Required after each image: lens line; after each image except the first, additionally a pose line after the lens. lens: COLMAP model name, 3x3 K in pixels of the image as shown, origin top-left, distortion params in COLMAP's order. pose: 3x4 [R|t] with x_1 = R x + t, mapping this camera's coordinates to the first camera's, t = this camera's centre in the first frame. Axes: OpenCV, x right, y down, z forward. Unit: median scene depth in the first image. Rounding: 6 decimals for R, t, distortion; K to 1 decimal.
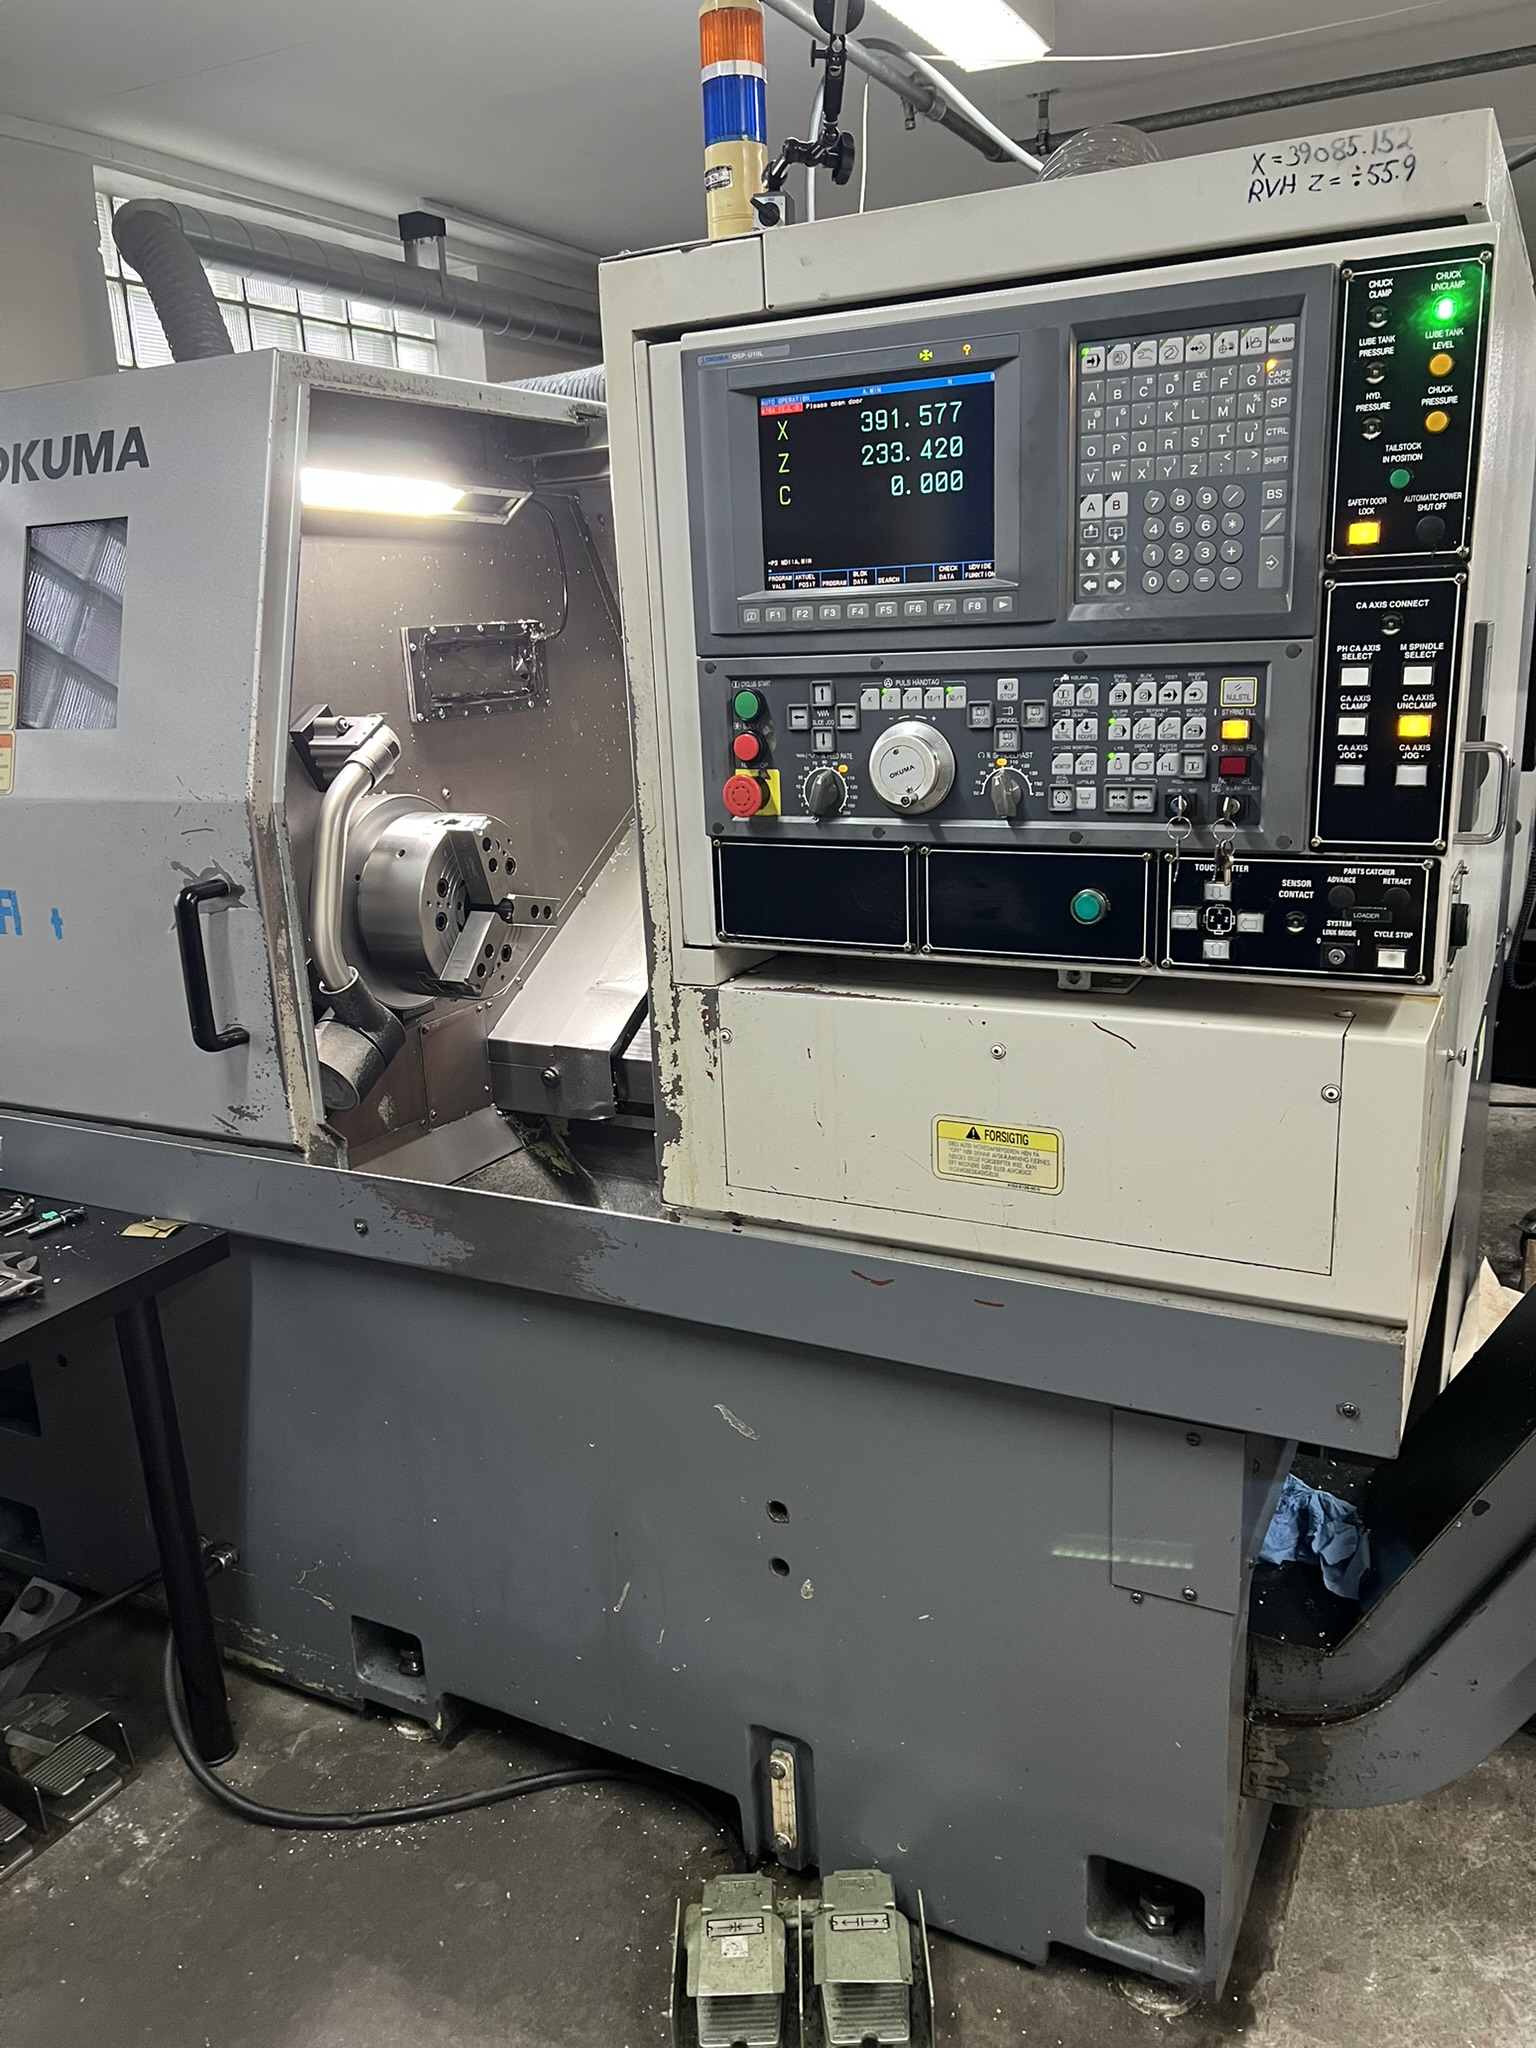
lens RADIAL K [[1542.9, 0, 768.0], [0, 1542.9, 1024.0], [0, 0, 1]] dist [0.069397, -0.101515]
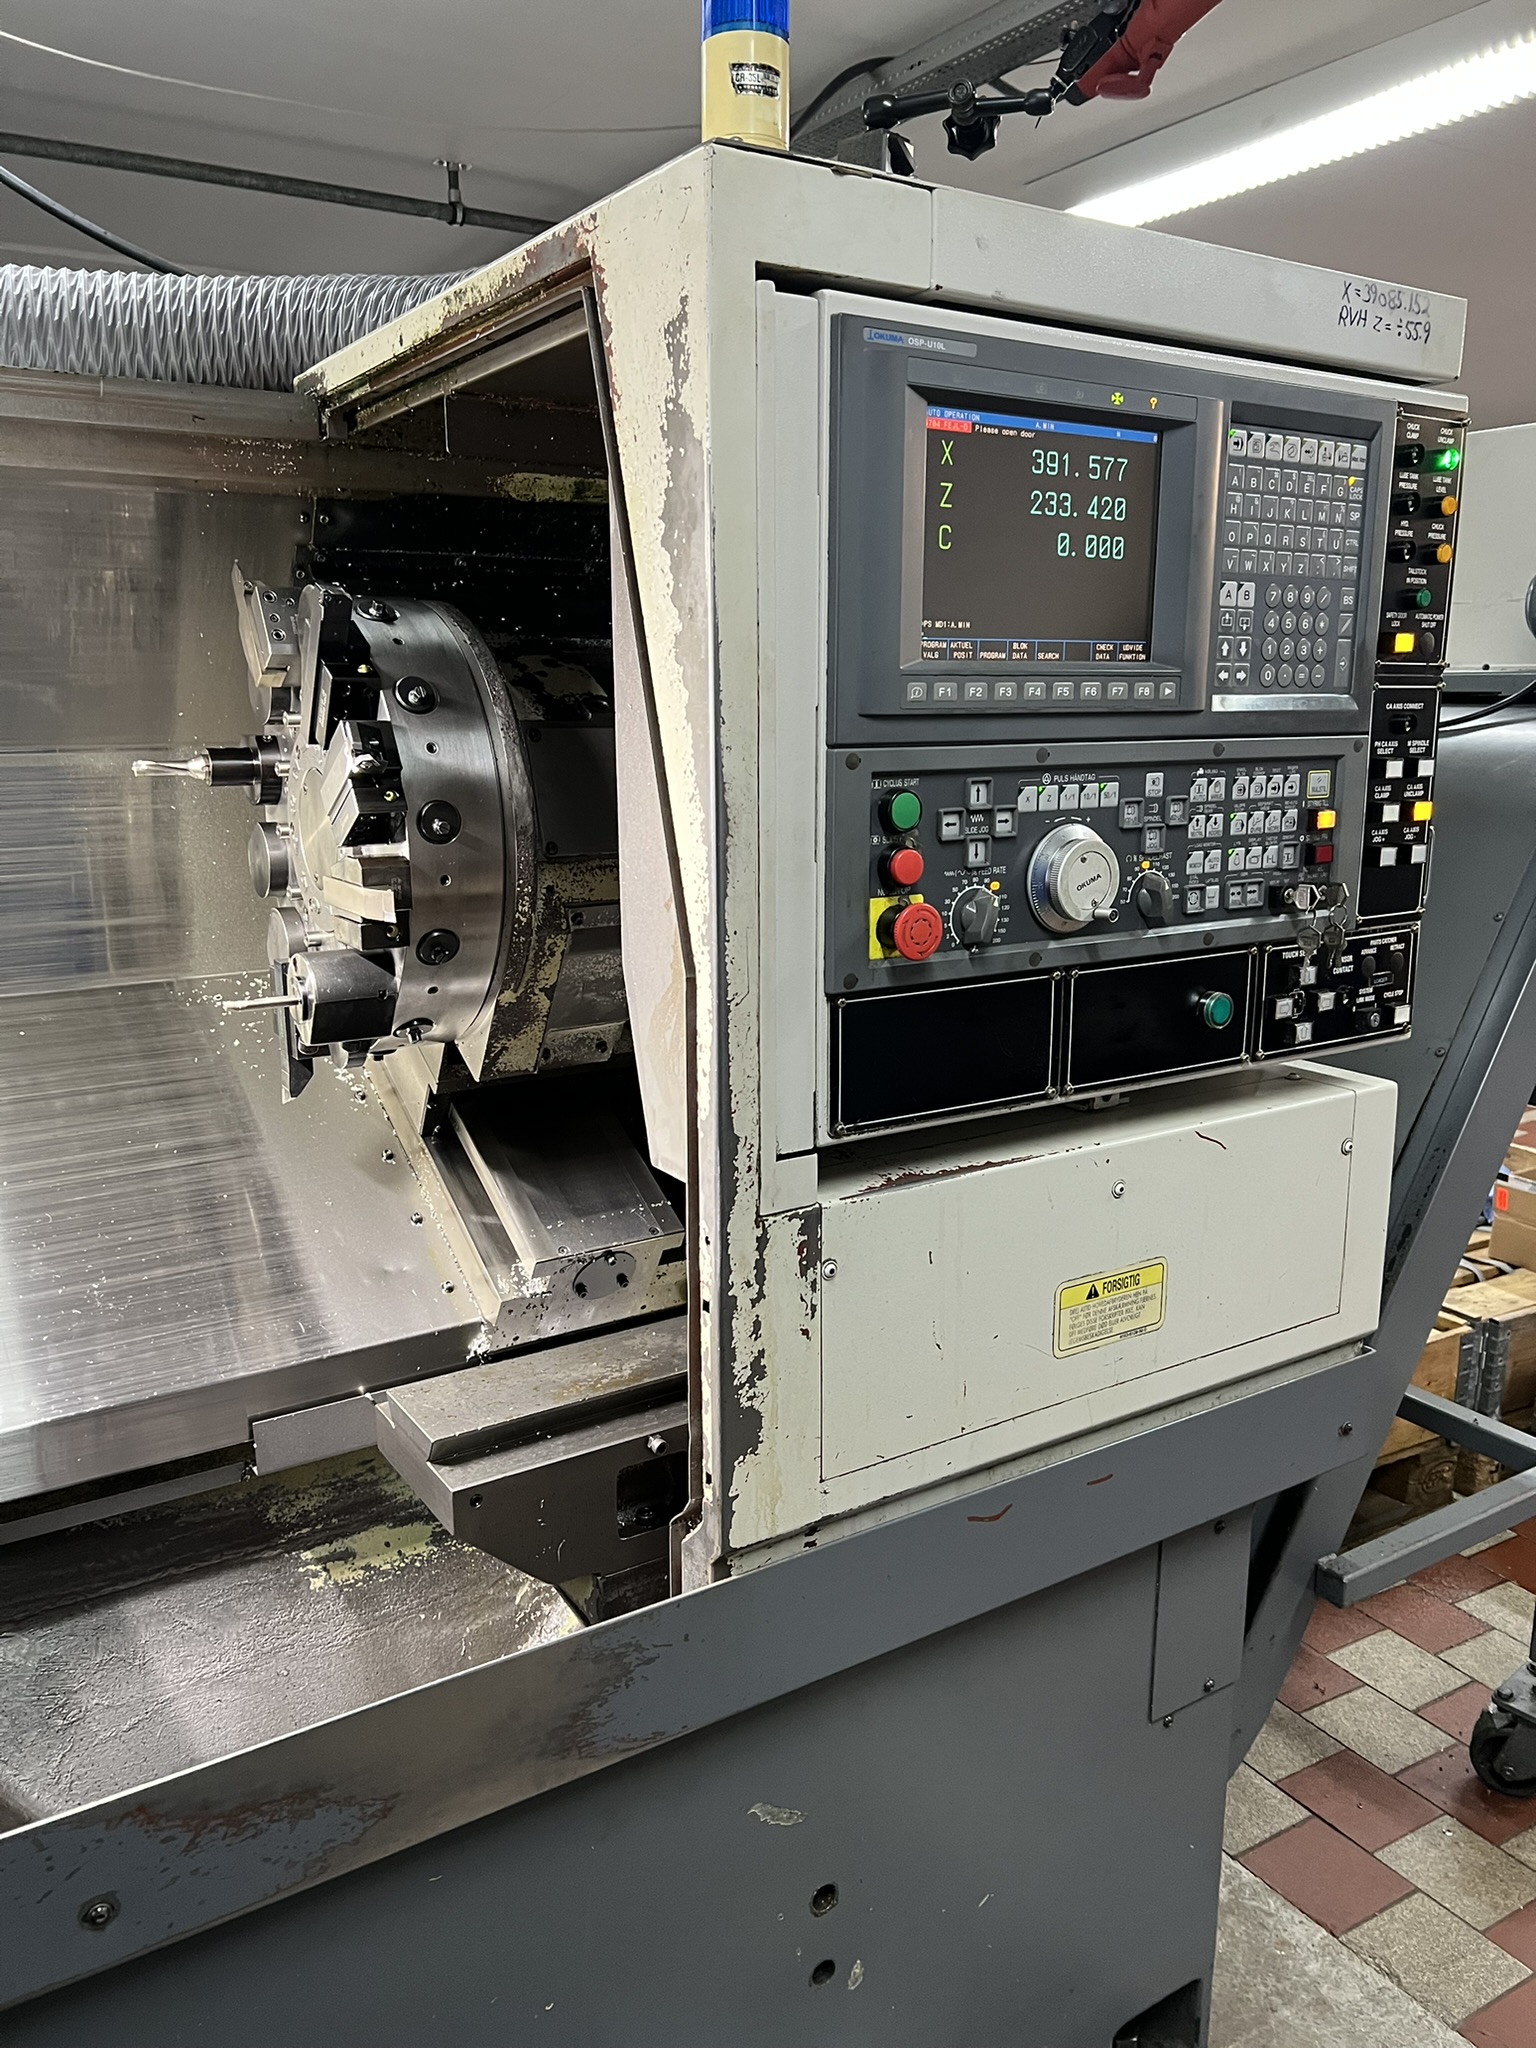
lens RADIAL K [[1528.4, 0, 768.0], [0, 1528.4, 1024.0], [0, 0, 1]] dist [0.094044, -0.131758]
pose [[0.502139, -0.134973, 0.854189, -0.693795], [0.204302, 0.978300, 0.034485, -0.146952], [-0.840308, 0.157196, 0.518818, 0.700590]]
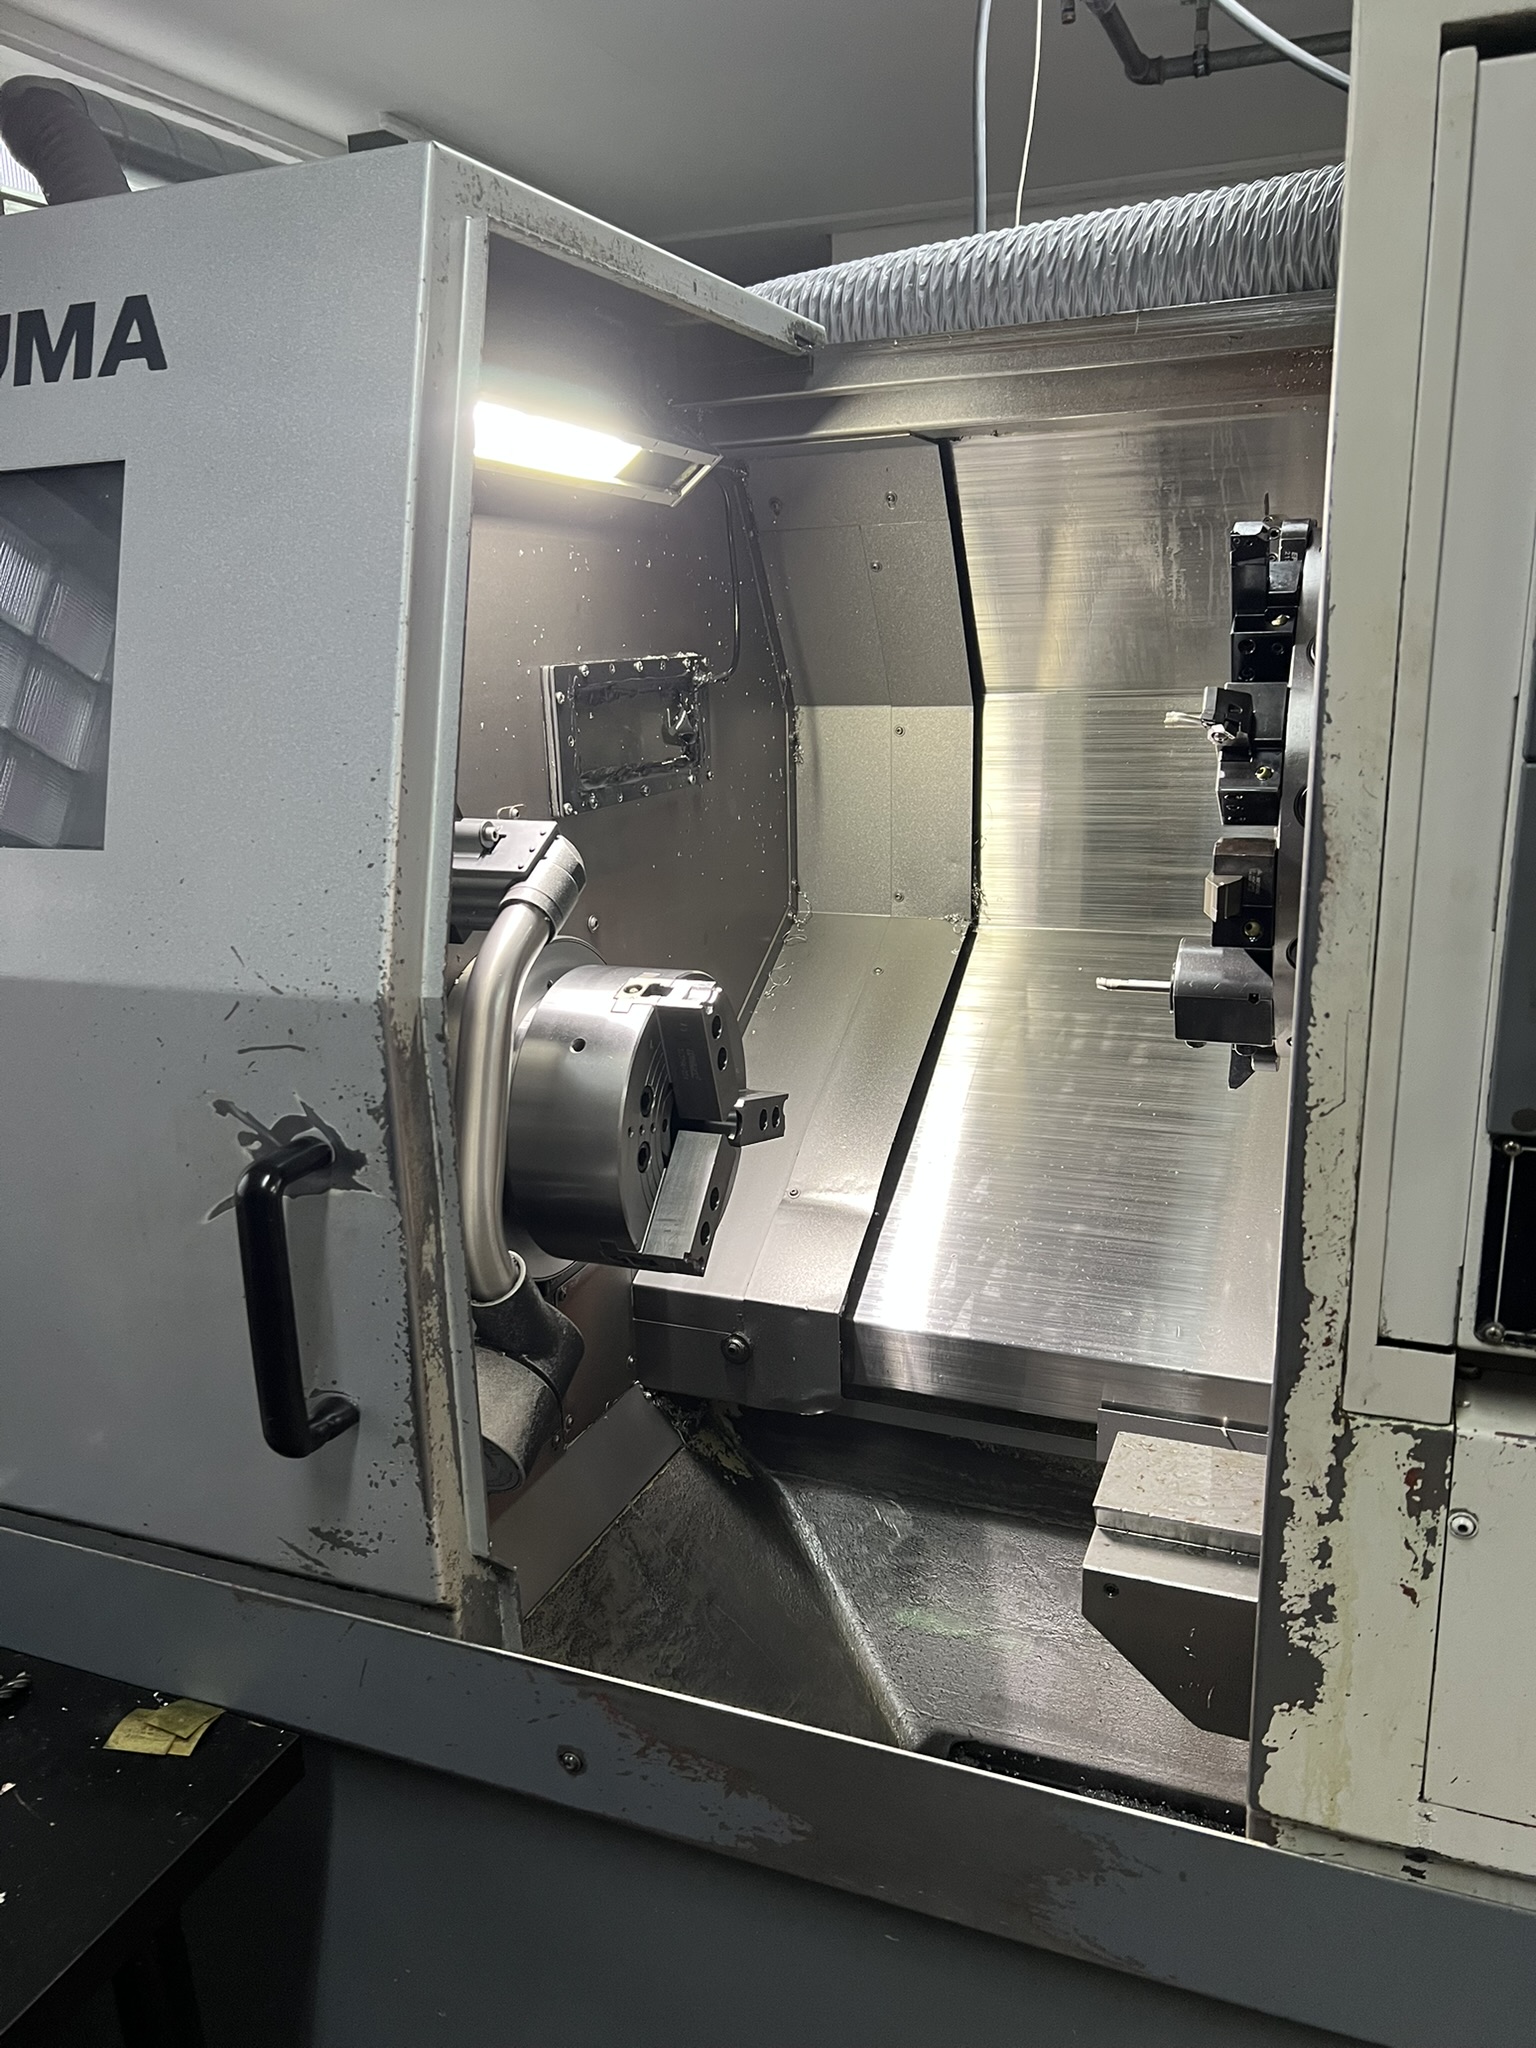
lens RADIAL K [[1526.0, 0, 761.8], [0, 1526.0, 1037.4], [0, 0, 1]] dist [0.048465, -0.051552]
pose [[0.995616, -0.009143, 0.093082, -0.318796], [0.009433, 0.999952, -0.002671, -0.160499], [-0.093053, 0.003538, 0.995655, 0.590481]]
